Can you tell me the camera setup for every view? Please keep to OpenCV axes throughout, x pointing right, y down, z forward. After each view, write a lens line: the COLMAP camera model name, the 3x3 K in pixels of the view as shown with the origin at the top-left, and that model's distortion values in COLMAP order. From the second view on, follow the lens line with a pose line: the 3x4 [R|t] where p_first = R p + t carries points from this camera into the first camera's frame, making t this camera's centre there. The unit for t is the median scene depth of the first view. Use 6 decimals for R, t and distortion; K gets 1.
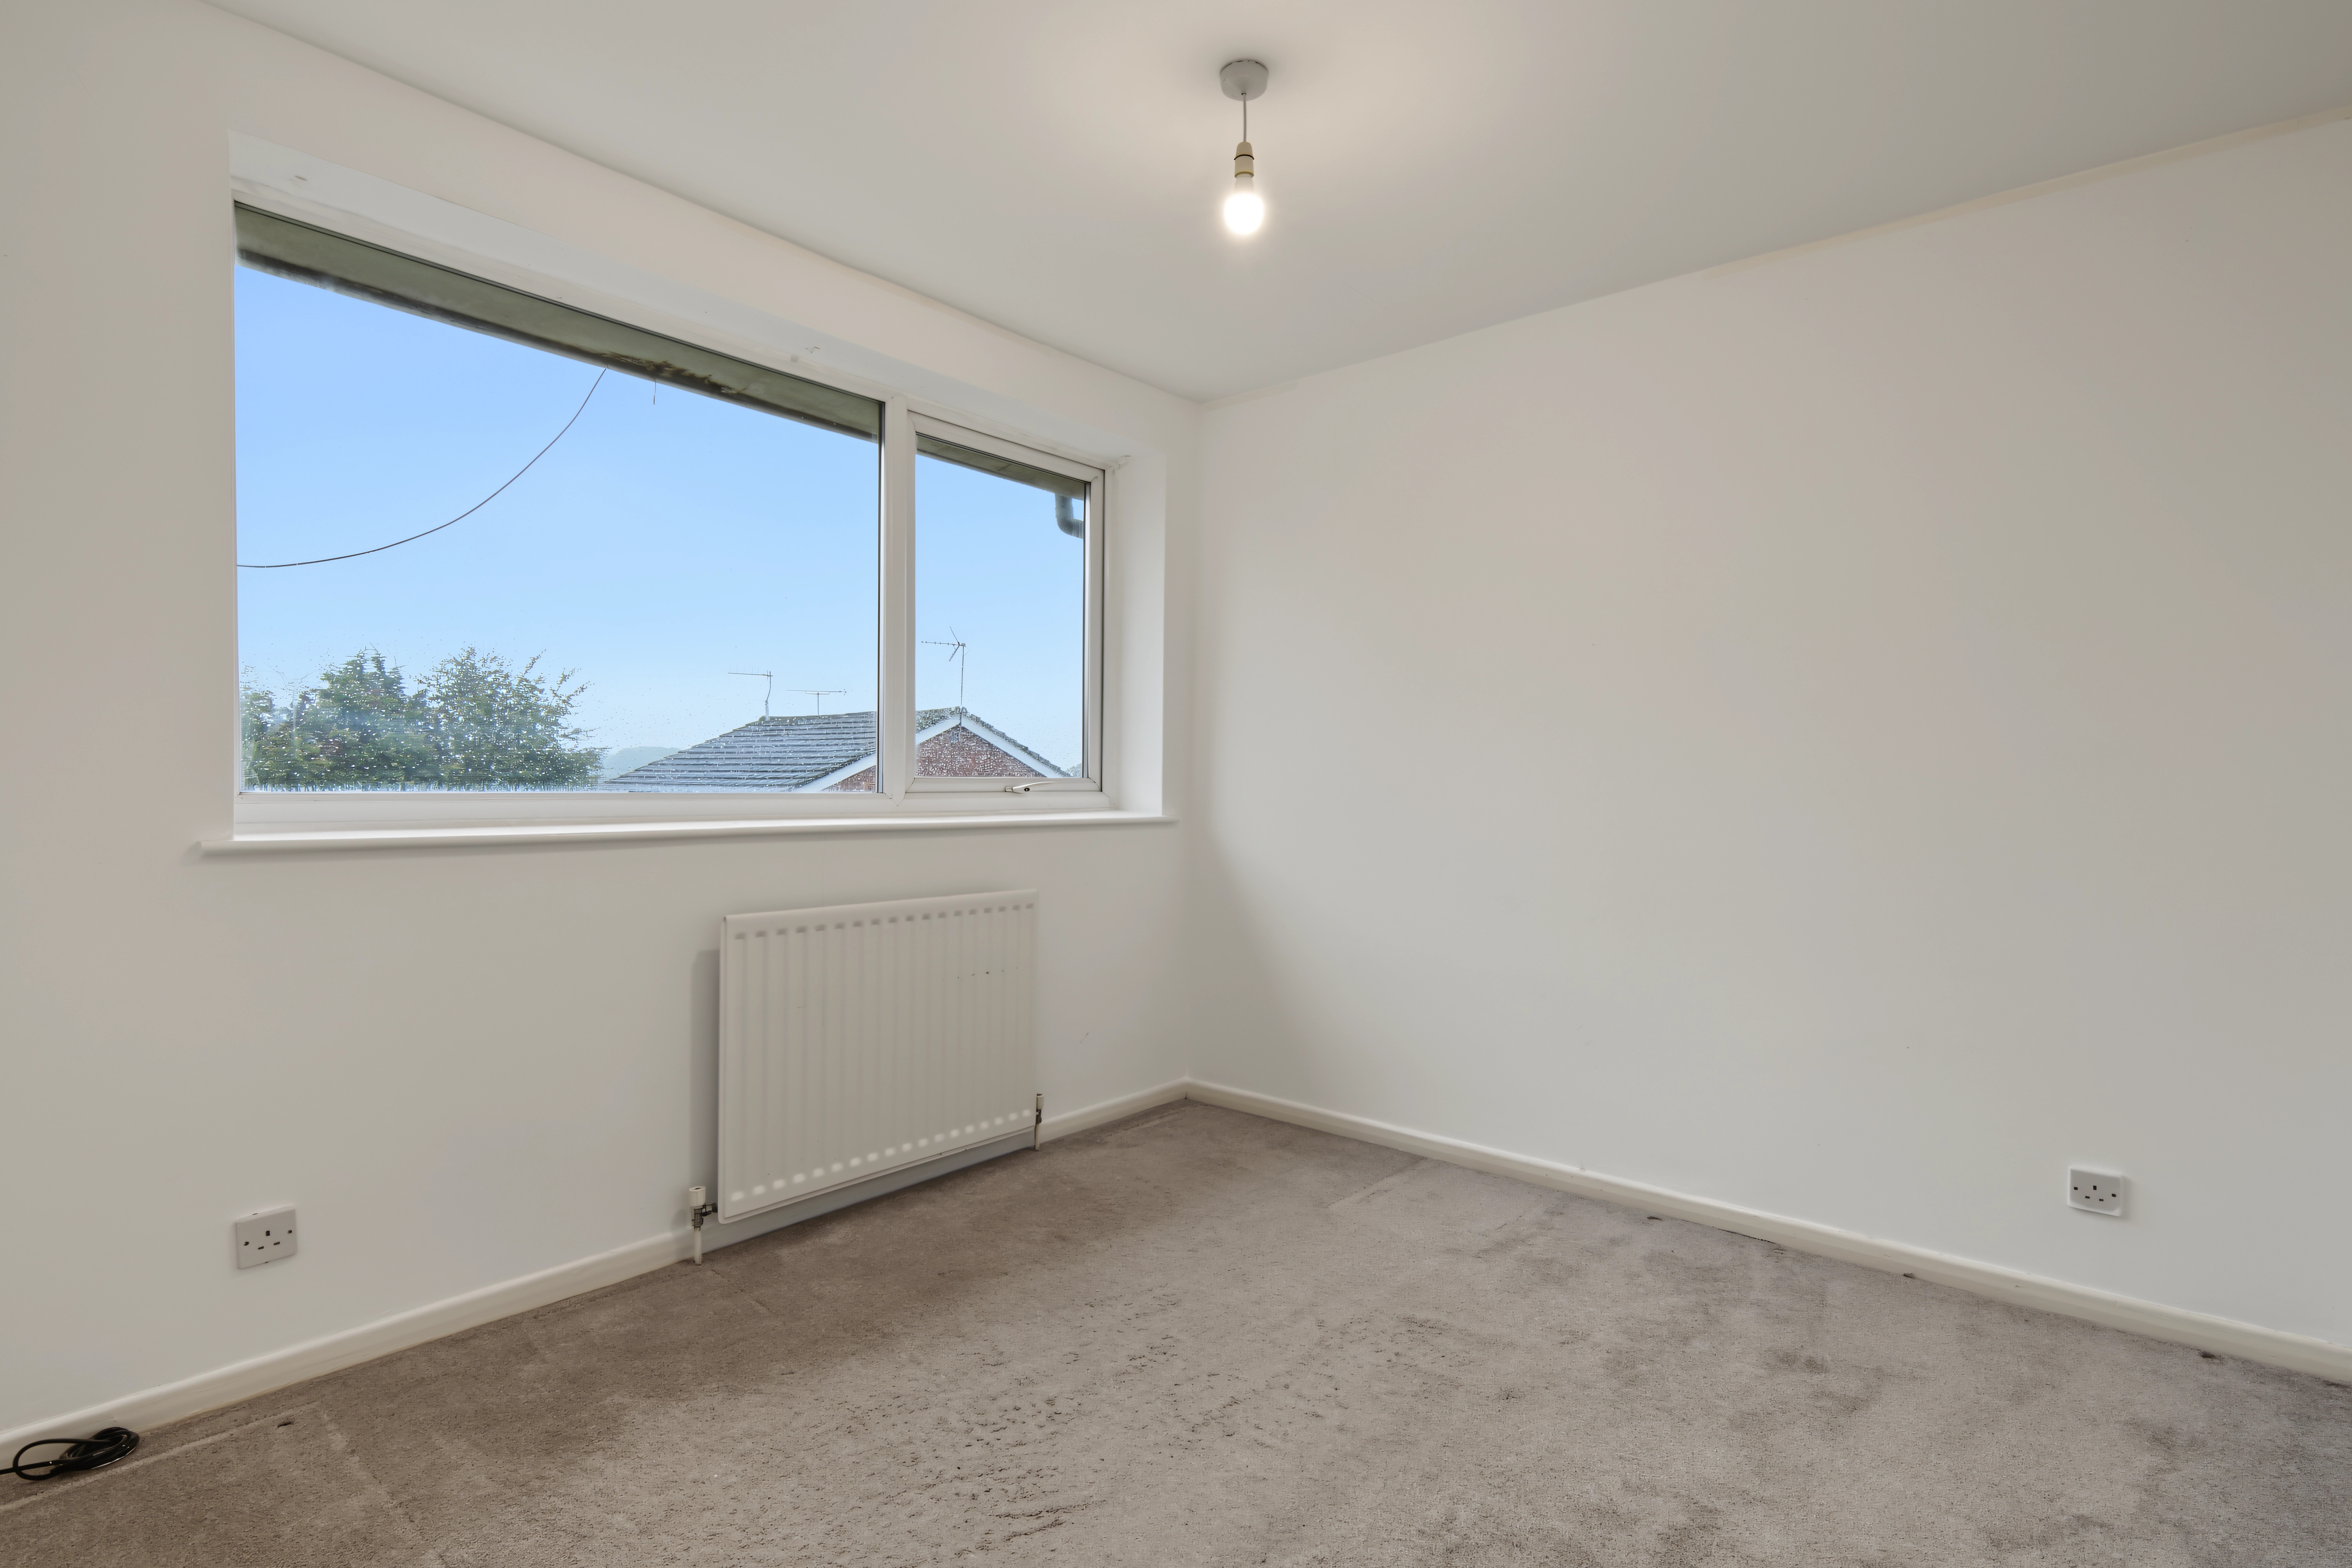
lens RADIAL K [[1139.0, 0, 1161.7], [0, 1139.0, 805.6], [0, 0, 1]] dist [0.015711, -0.003636]
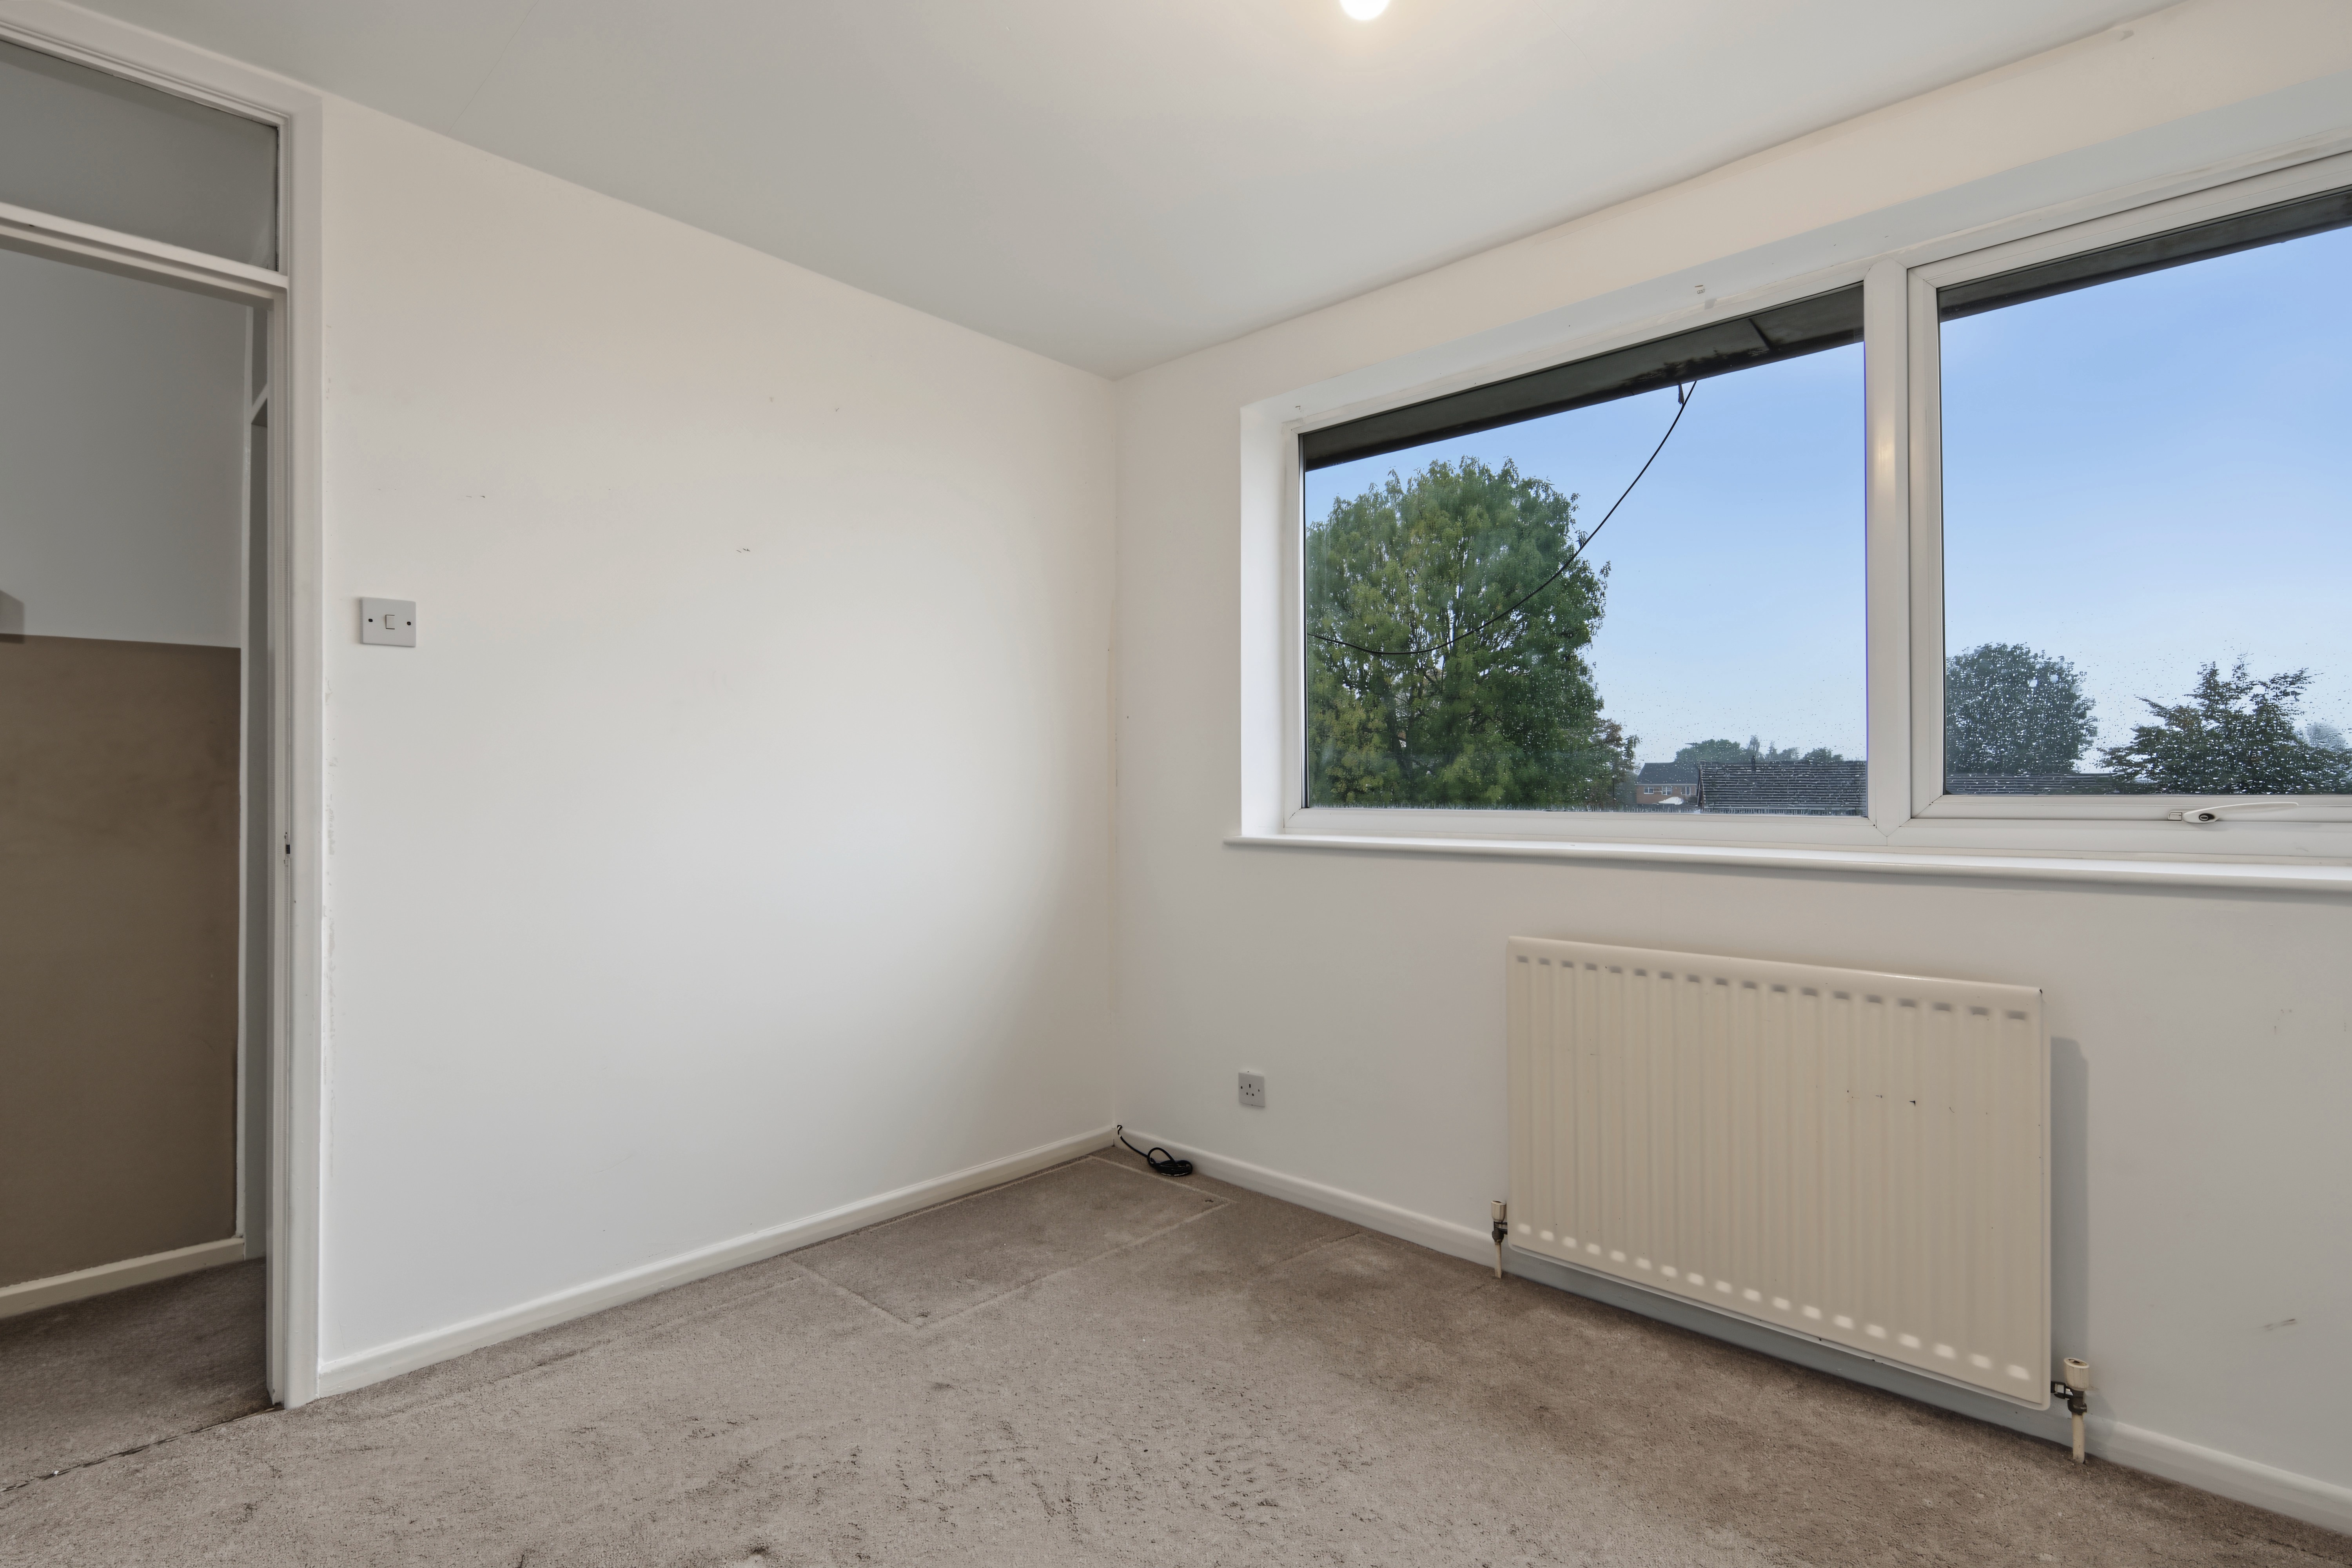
lens RADIAL K [[1139.0, 0, 1179.9], [0, 1139.0, 779.3], [0, 0, 1]] dist [0.015711, -0.003636]
pose [[-0.041775, -0.024516, -0.998826, 0.616702], [-0.028129, 0.999332, -0.023352, -0.008142], [0.998731, 0.027120, -0.042437, 0.739514]]
